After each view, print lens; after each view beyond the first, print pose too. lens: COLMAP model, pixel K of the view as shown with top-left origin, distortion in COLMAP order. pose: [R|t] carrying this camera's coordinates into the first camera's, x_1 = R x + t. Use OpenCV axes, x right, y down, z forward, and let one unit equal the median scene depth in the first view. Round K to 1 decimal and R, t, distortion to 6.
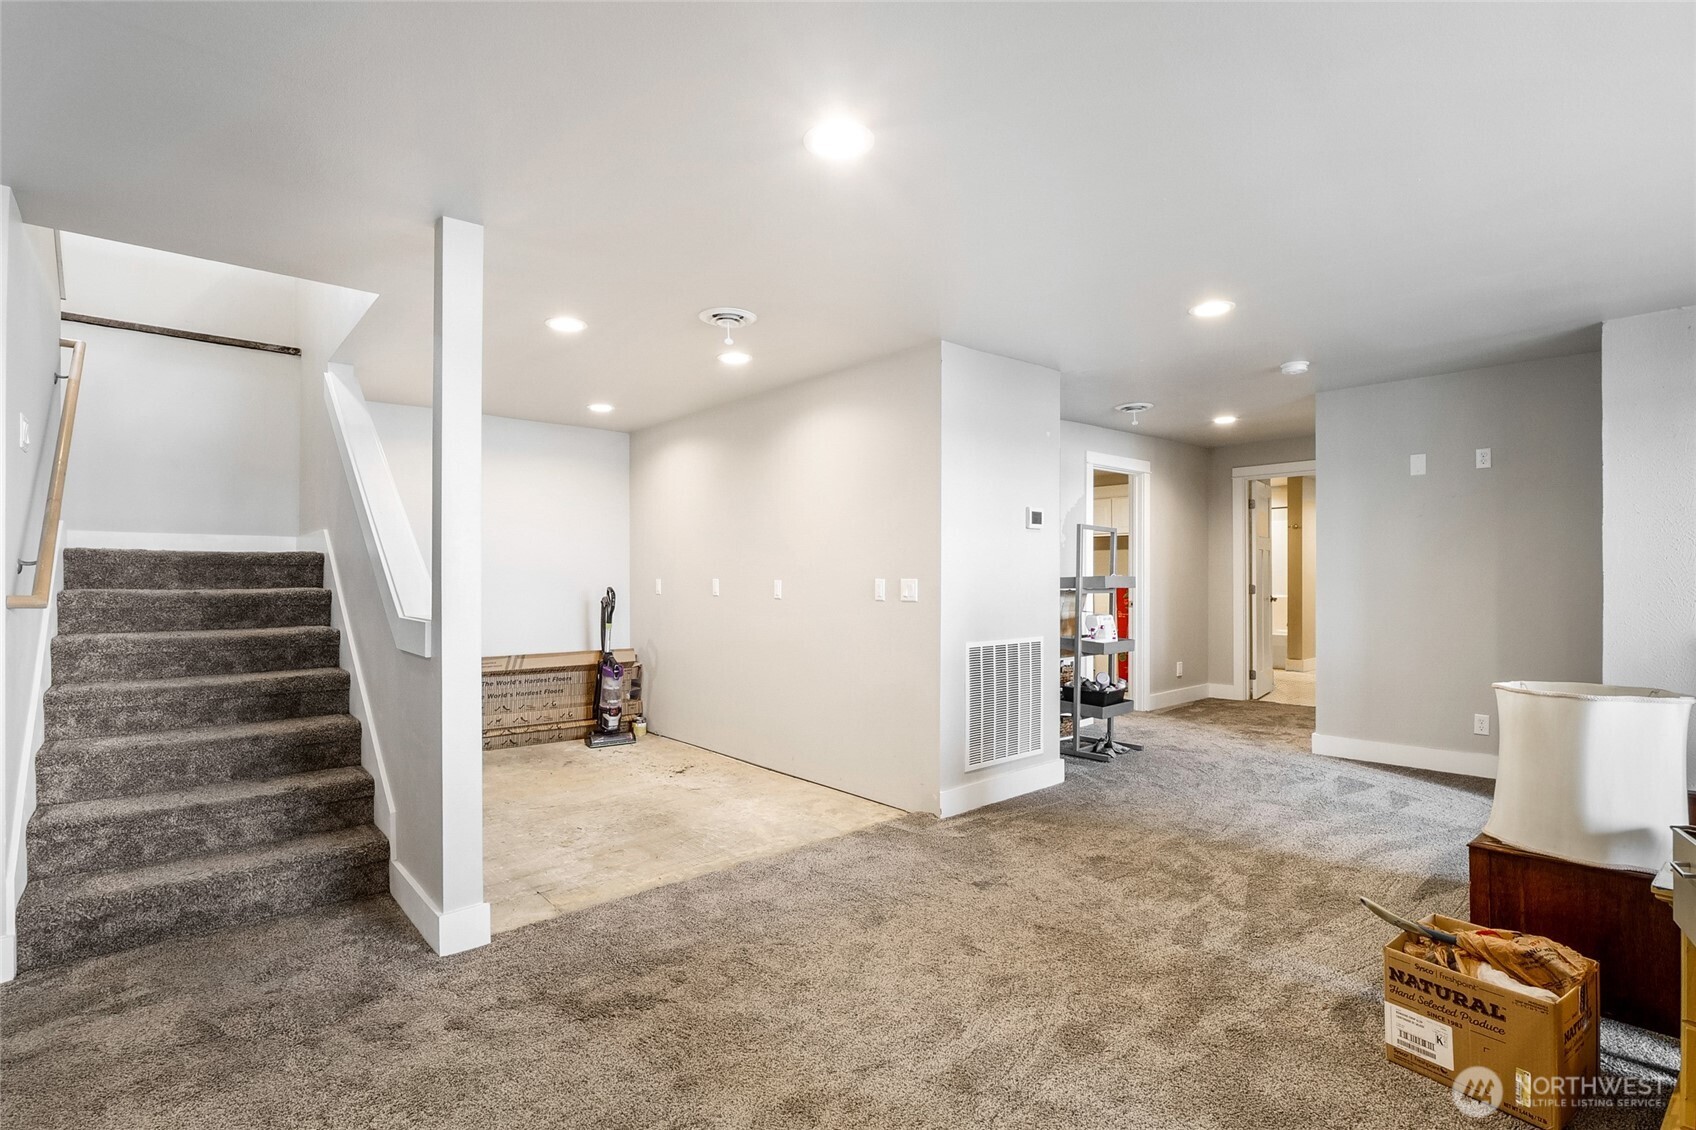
lens RADIAL K [[802.6, 0, 847.9], [0, 802.6, 569.2], [0, 0, 1]] dist [-0.016308, 0.002869]
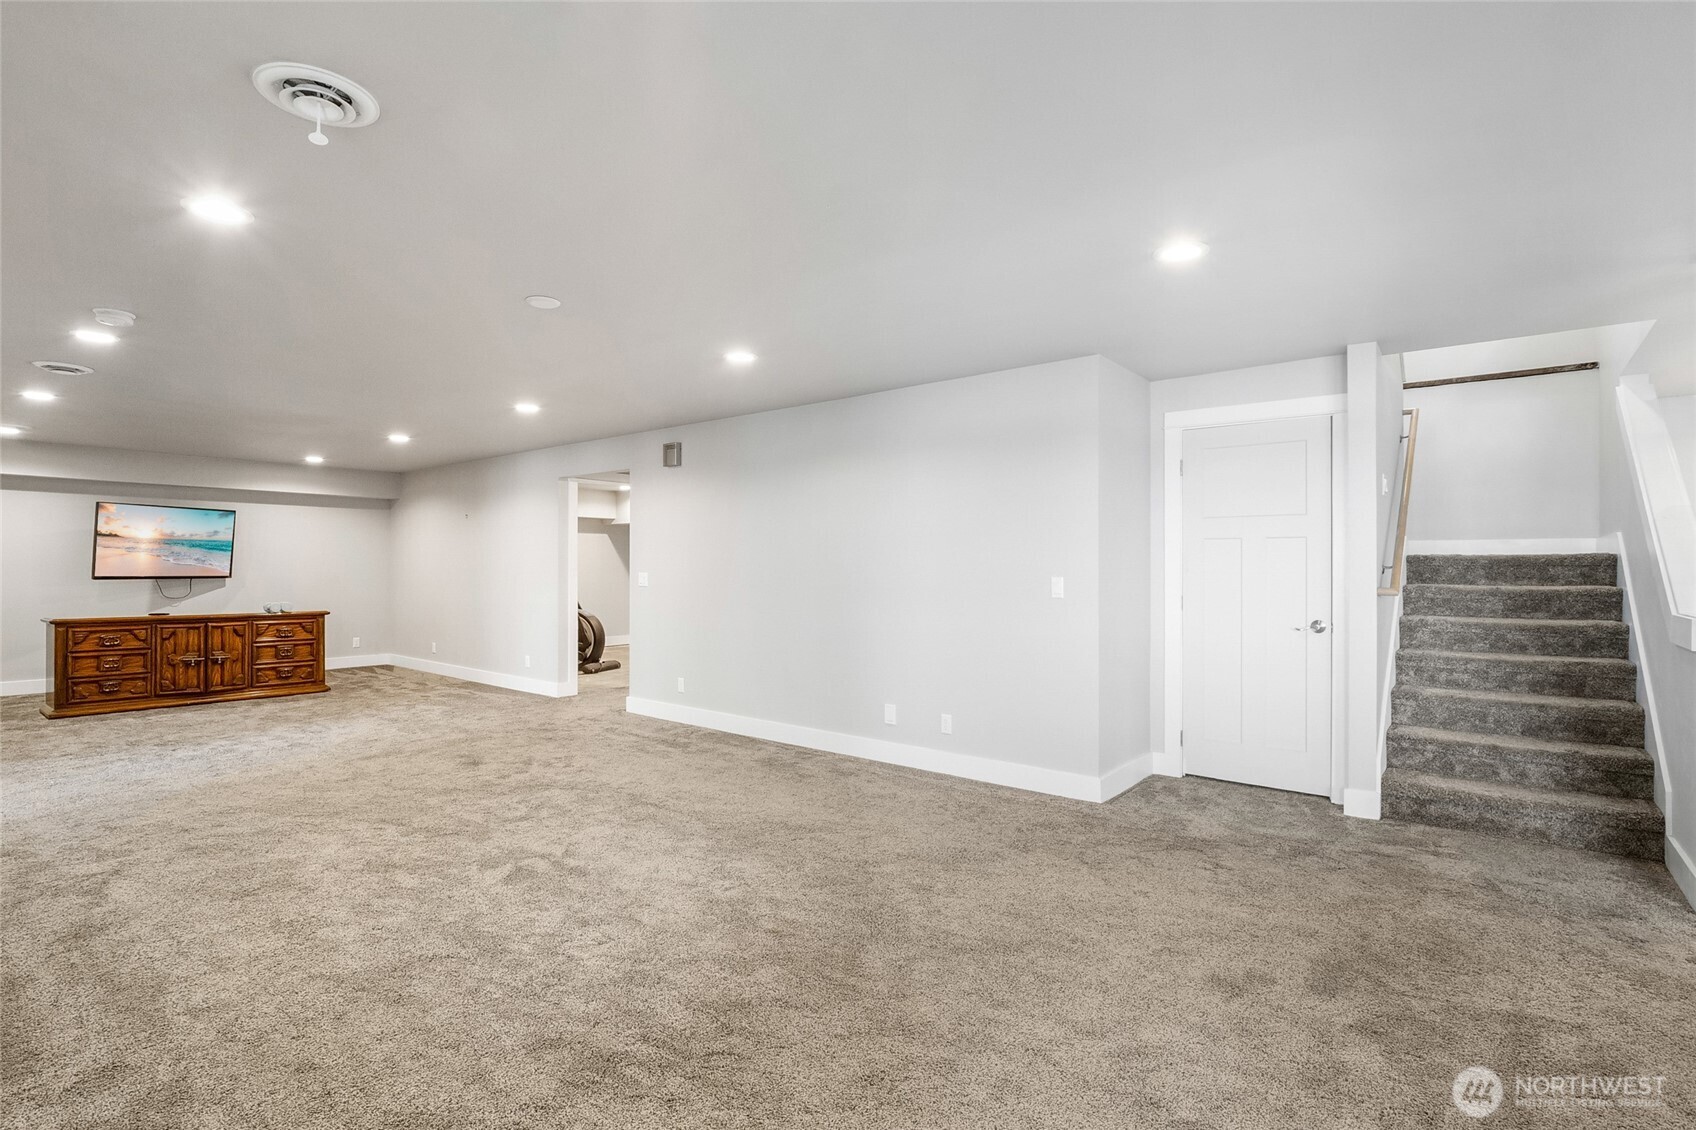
lens RADIAL K [[802.6, 0, 848.1], [0, 802.6, 573.2], [0, 0, 1]] dist [-0.016308, 0.002869]
pose [[0.177989, 0.001462, -0.984031, 0.283358], [0.006652, 0.999974, 0.002689, -0.005173], [0.984010, -0.007025, 0.177975, -0.286355]]
